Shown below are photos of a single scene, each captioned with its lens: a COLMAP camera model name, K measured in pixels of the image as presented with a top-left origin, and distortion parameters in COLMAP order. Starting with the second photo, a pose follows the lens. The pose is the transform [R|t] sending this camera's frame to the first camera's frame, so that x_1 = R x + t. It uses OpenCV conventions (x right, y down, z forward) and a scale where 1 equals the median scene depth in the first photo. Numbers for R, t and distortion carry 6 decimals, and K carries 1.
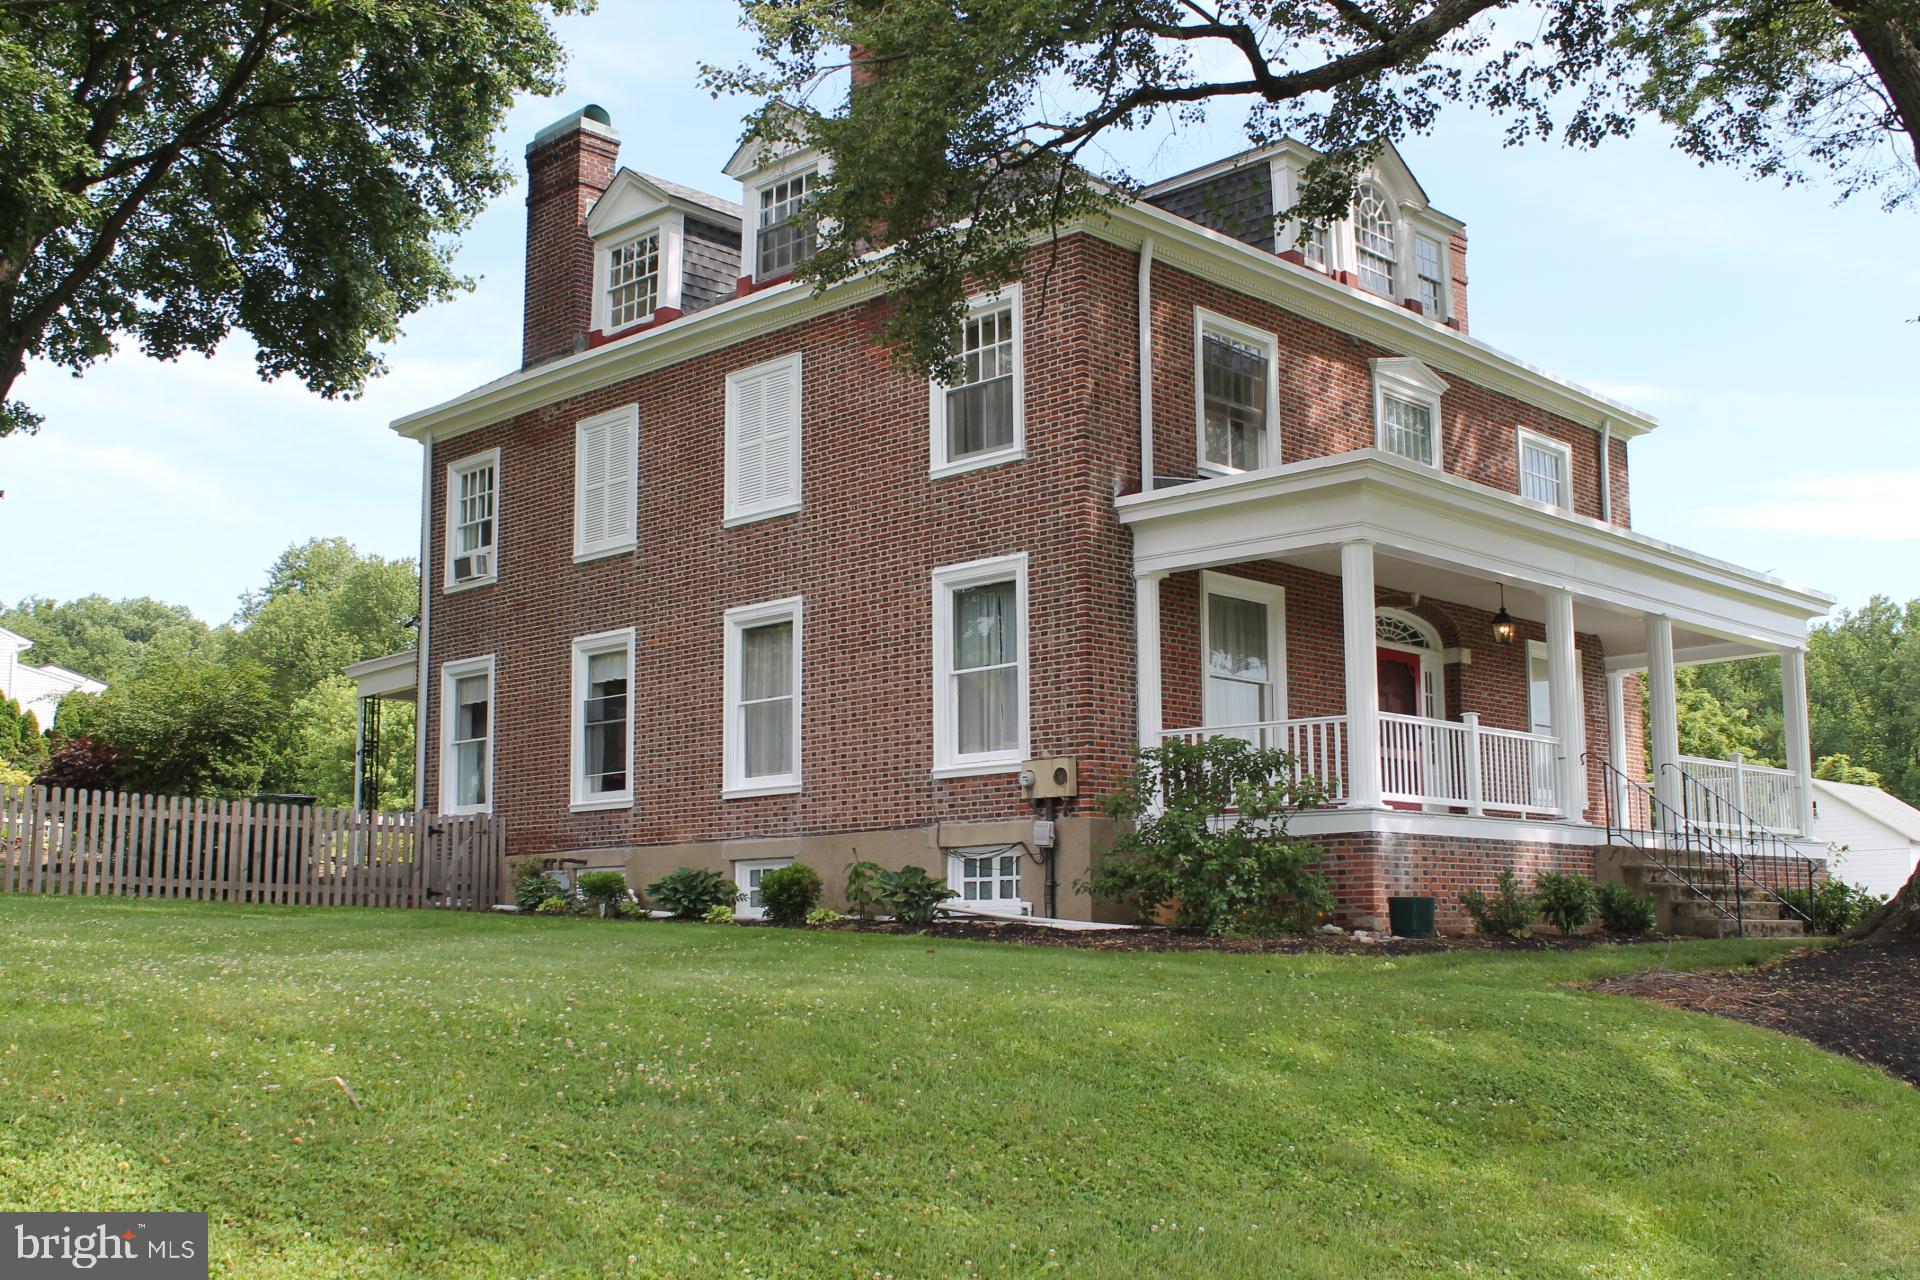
lens RADIAL K [[2105.7, 0, 971.1], [0, 2105.7, 631.6], [0, 0, 1]] dist [-0.093204, 0.000000]
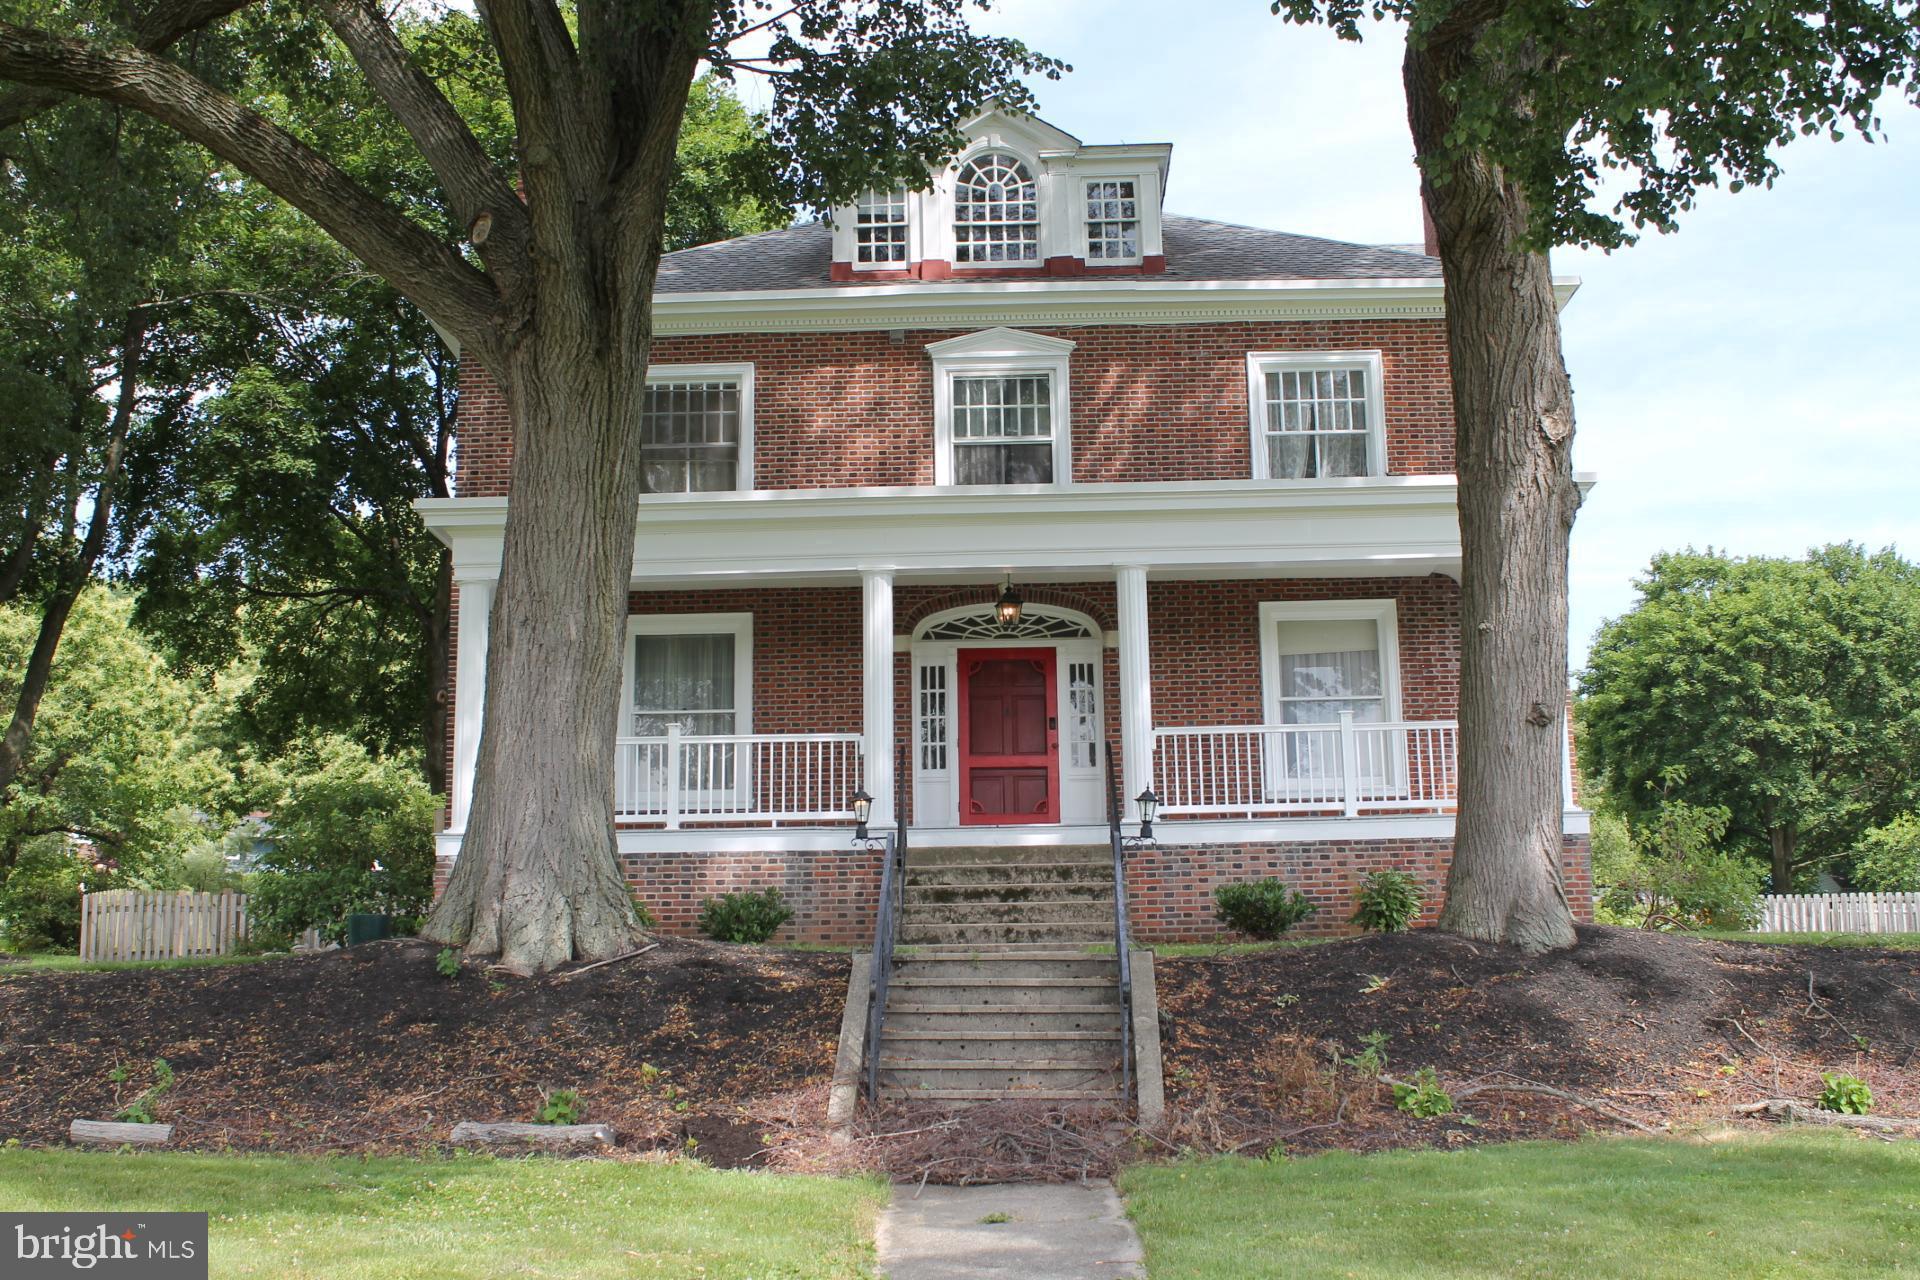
lens RADIAL K [[2105.7, 0, 955.3], [0, 2105.7, 653.3], [0, 0, 1]] dist [-0.093204, 0.000000]
pose [[0.663432, -0.149681, -0.733112, 0.874436], [0.123017, 0.988274, -0.090454, 0.092775], [0.738055, -0.030176, 0.674066, 0.373958]]
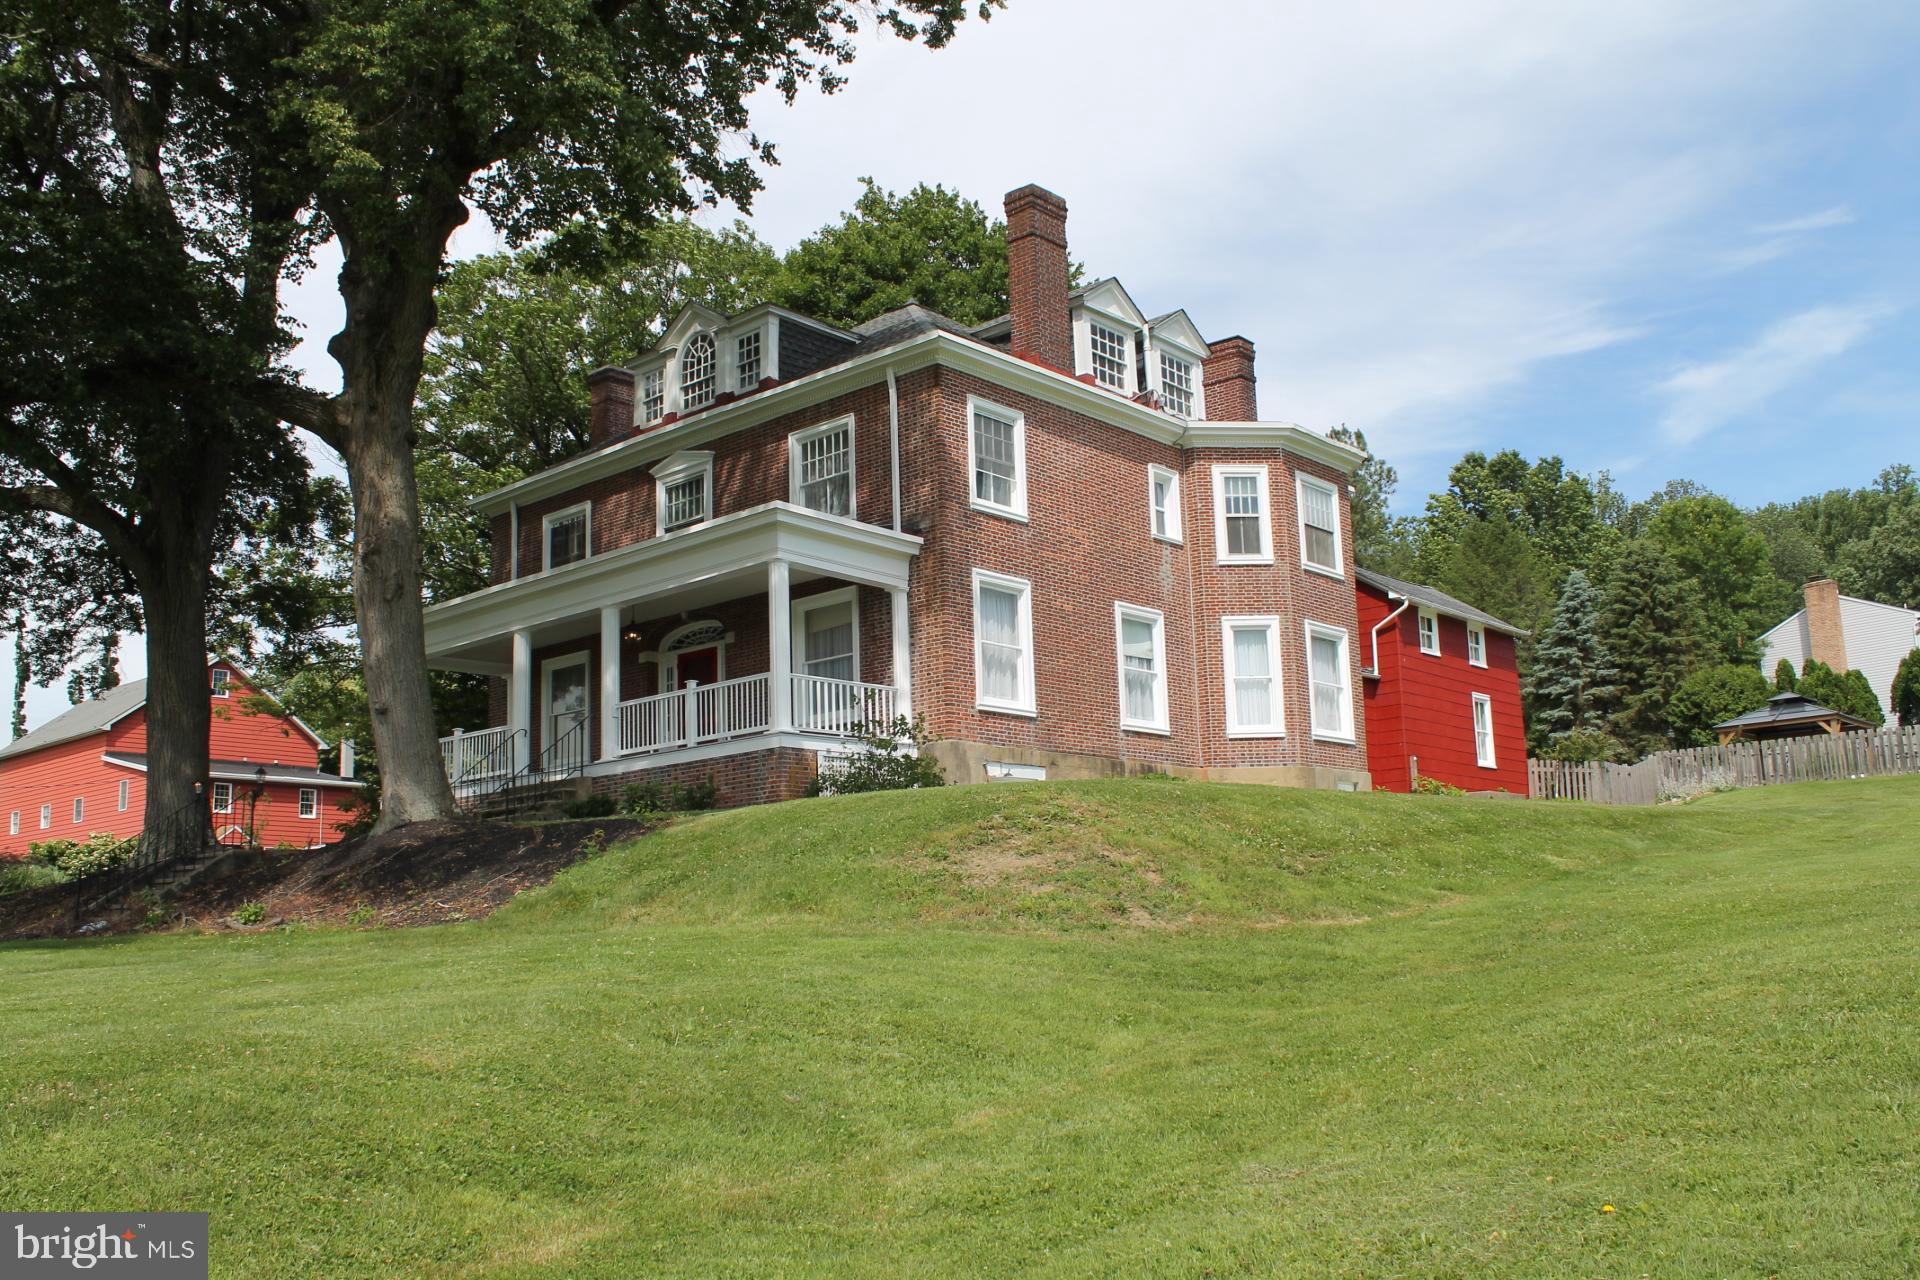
lens RADIAL K [[1733.0, 0, 950.0], [0, 1733.0, 647.8], [0, 0, 1]] dist [-0.148246, 0.127150]
pose [[0.026599, -0.176706, -0.983904, 1.413512], [0.186064, 0.967928, -0.168806, 0.246488], [0.982177, -0.178580, 0.058625, 1.122597]]
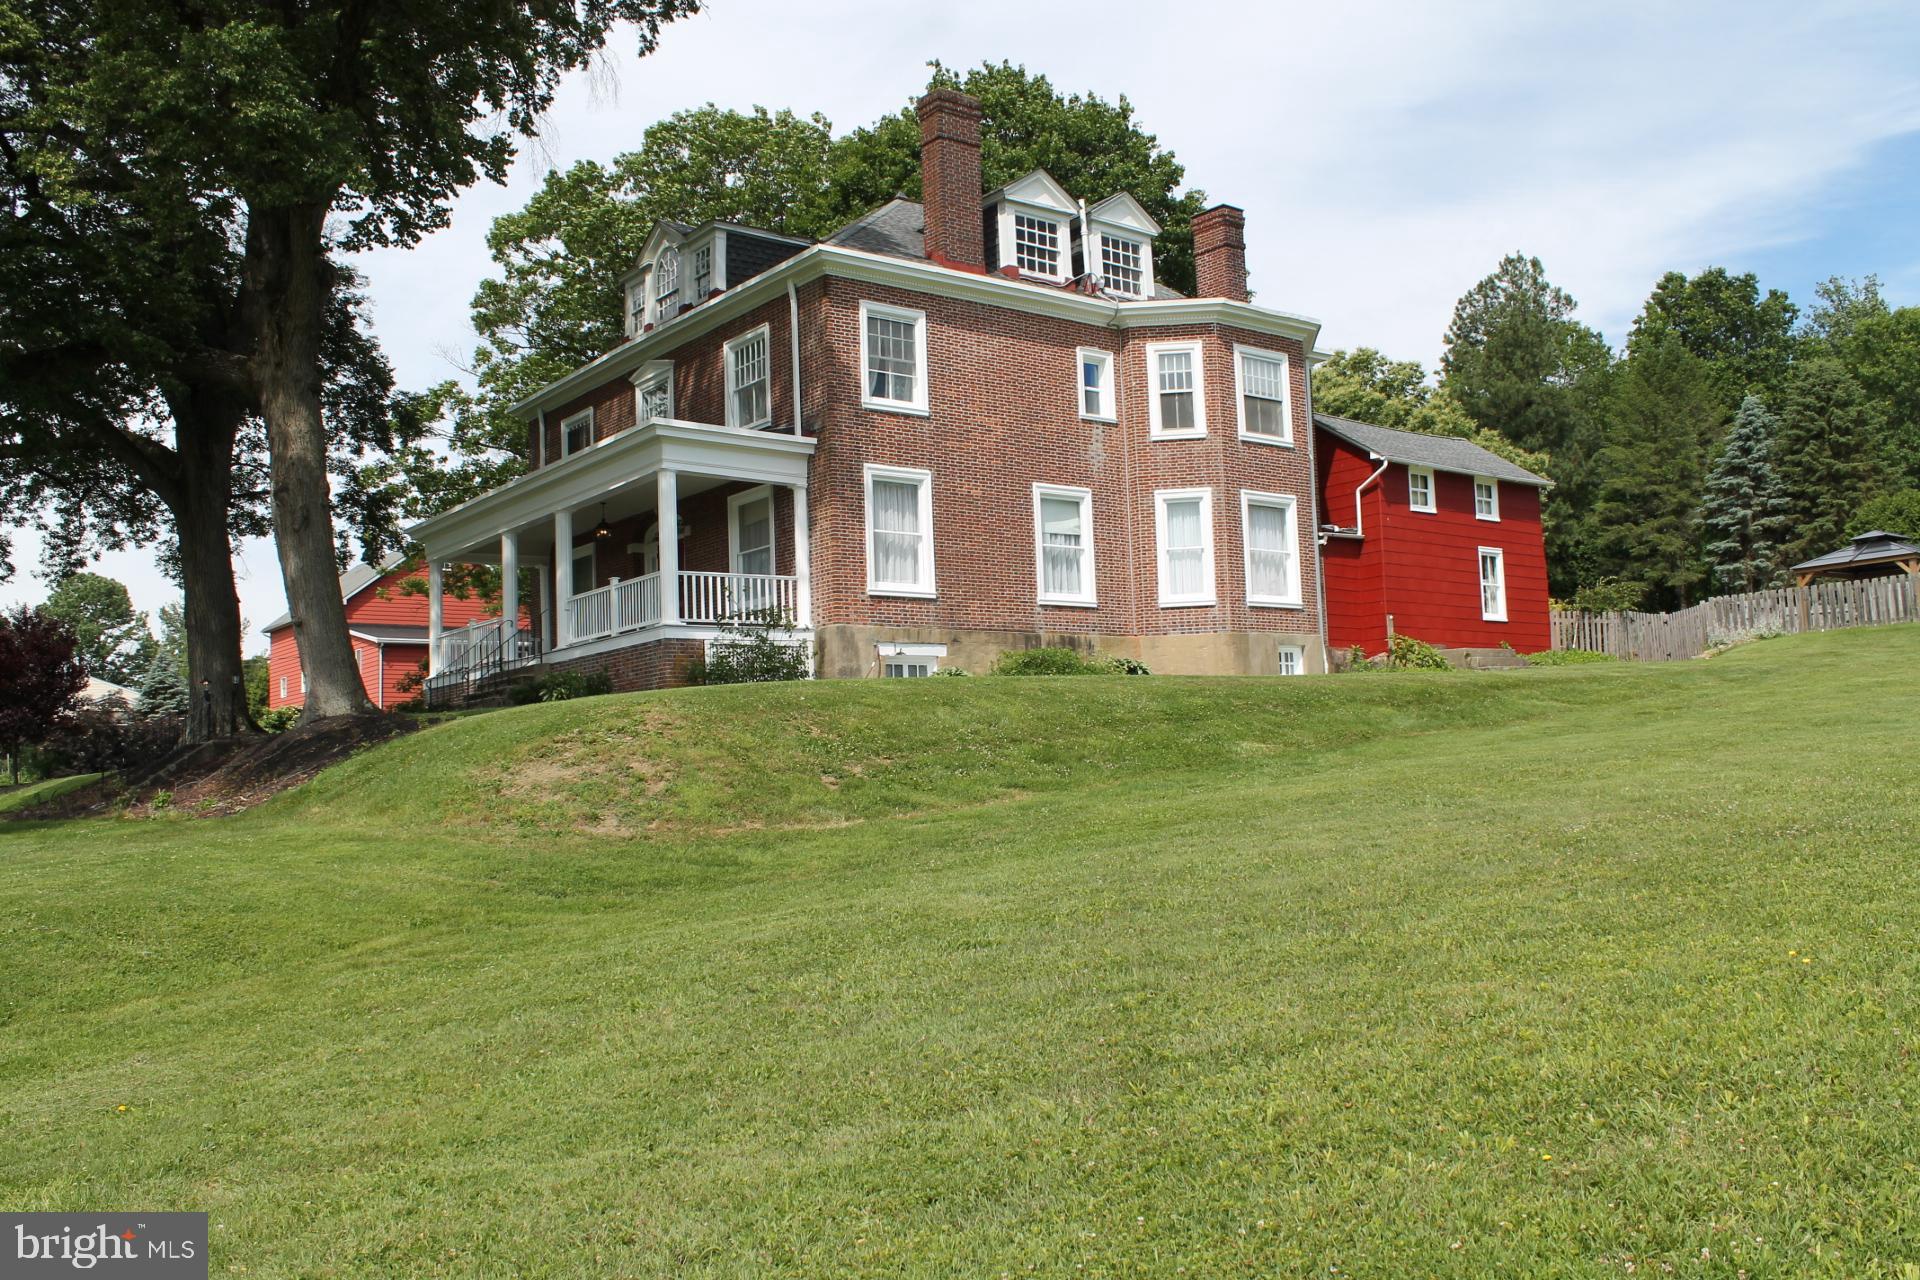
lens RADIAL K [[1702.6, 0, 953.8], [0, 1702.6, 644.7], [0, 0, 1]] dist [-0.161157, 0.140011]
pose [[-0.160380, -0.078633, -0.983918, 1.465949], [0.191334, 0.975438, -0.109143, 0.274035], [0.968333, -0.205761, -0.141396, 1.403093]]
